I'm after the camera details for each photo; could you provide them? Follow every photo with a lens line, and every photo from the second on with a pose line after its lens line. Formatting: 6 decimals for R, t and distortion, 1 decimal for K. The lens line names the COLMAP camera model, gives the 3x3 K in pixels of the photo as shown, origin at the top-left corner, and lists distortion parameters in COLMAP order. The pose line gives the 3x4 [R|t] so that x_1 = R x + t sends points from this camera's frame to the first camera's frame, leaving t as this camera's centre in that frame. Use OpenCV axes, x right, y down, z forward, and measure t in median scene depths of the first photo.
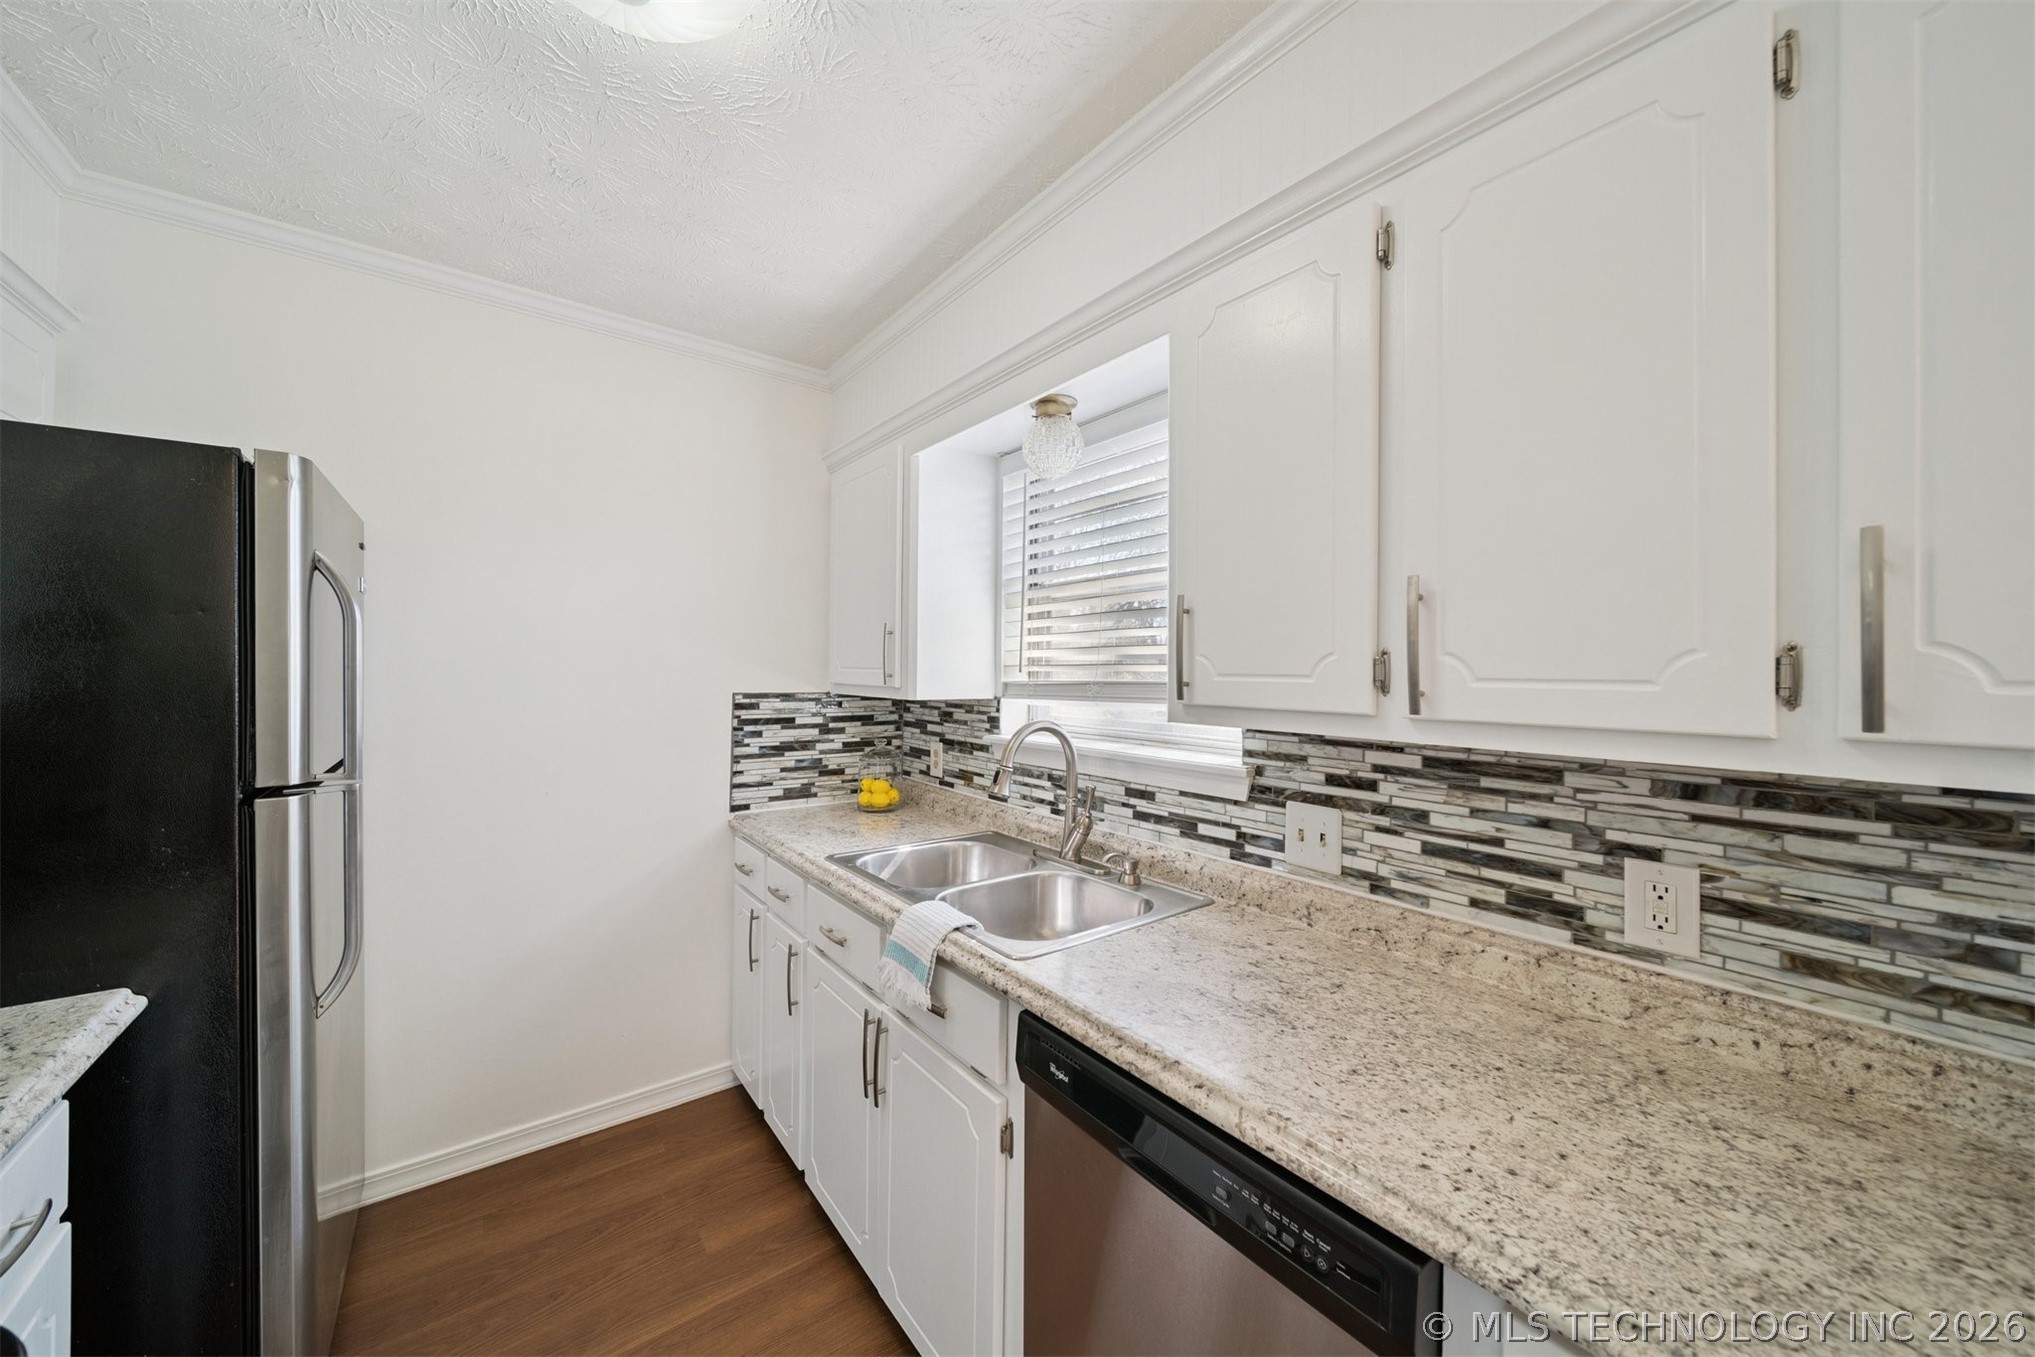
lens RADIAL K [[714.1, 0, 1002.5], [0, 714.1, 666.9], [0, 0, 1]] dist [0.000622, -0.001813]
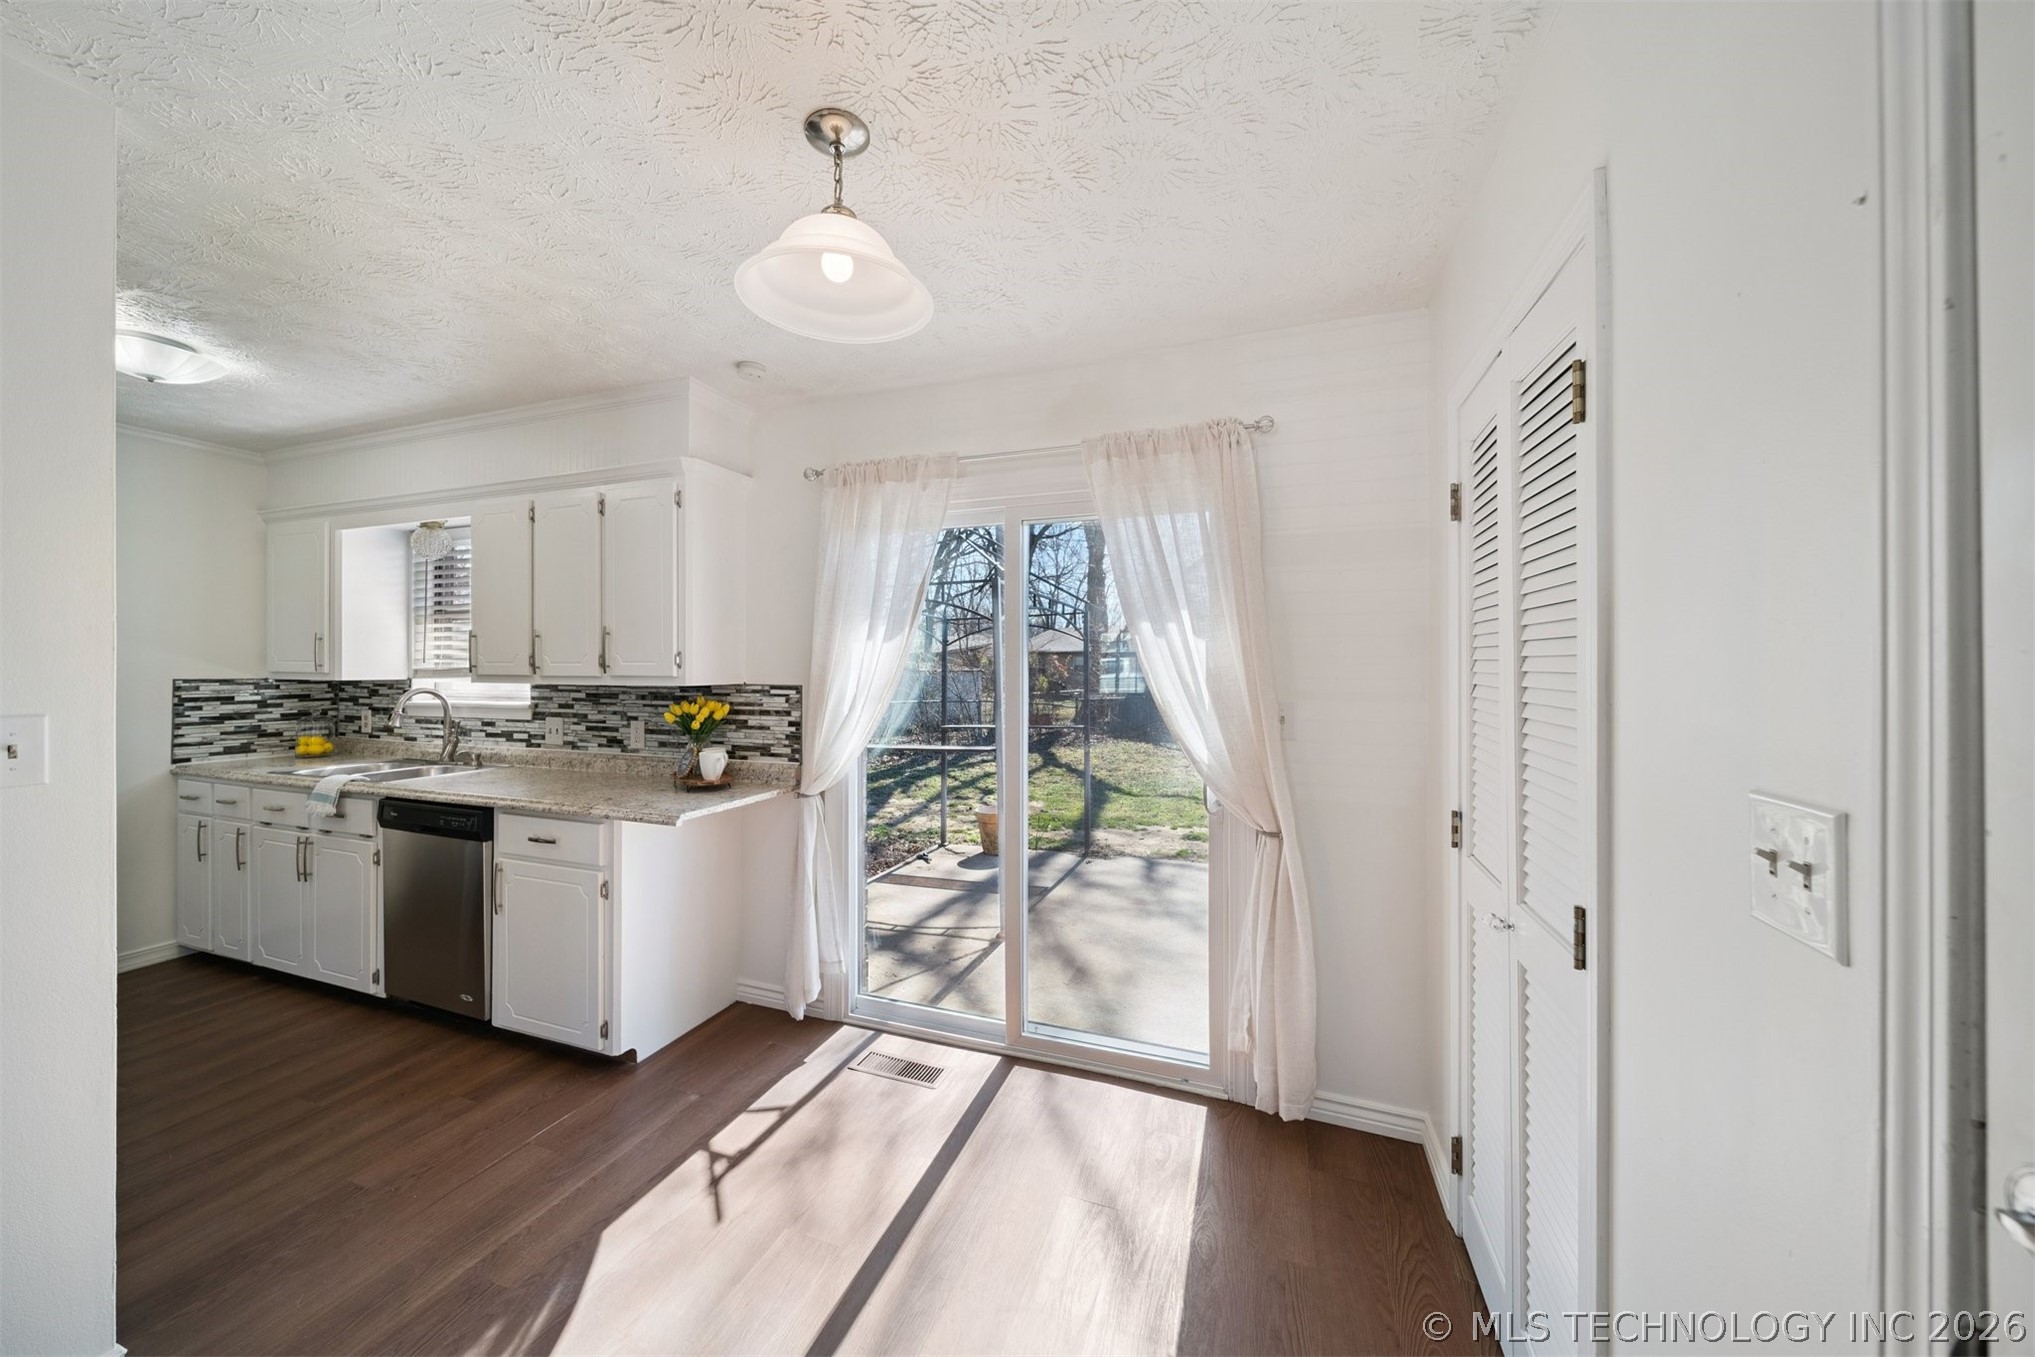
lens RADIAL K [[714.1, 0, 1002.5], [0, 714.1, 666.9], [0, 0, 1]] dist [0.000622, -0.001813]
pose [[0.842474, -0.009460, 0.538653, 0.388643], [0.004176, 0.999930, 0.011030, 0.005276], [-0.538720, -0.007043, 0.842455, -1.690588]]
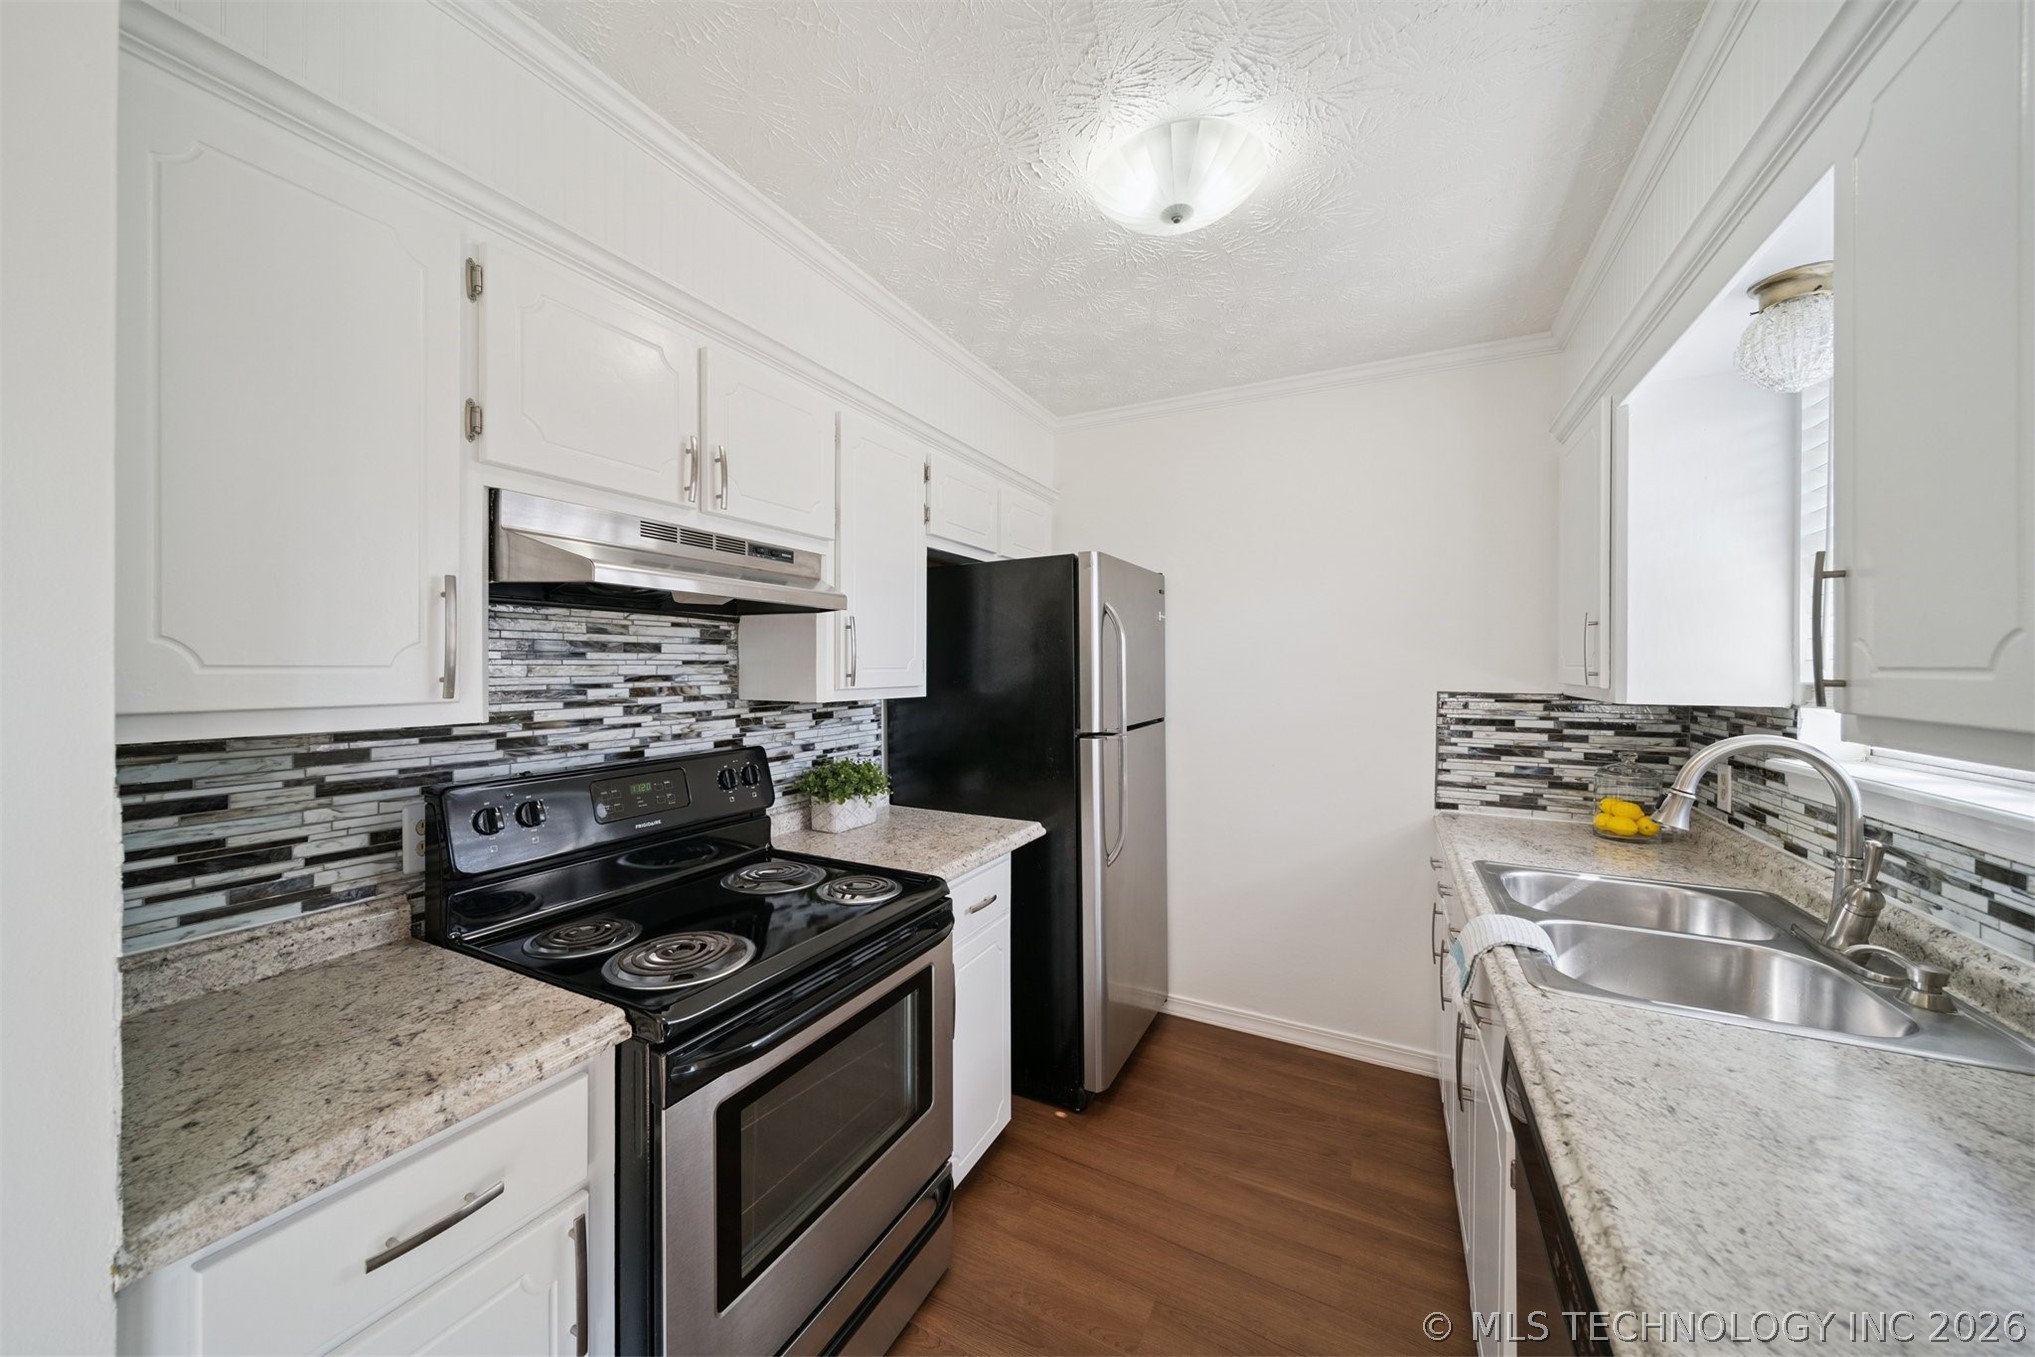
lens RADIAL K [[714.1, 0, 1002.5], [0, 714.1, 666.9], [0, 0, 1]] dist [0.000622, -0.001813]
pose [[0.426917, -0.009004, -0.904246, 0.440128], [0.006843, 0.999954, -0.006726, 0.006348], [0.904265, -0.003317, 0.426959, 0.008502]]
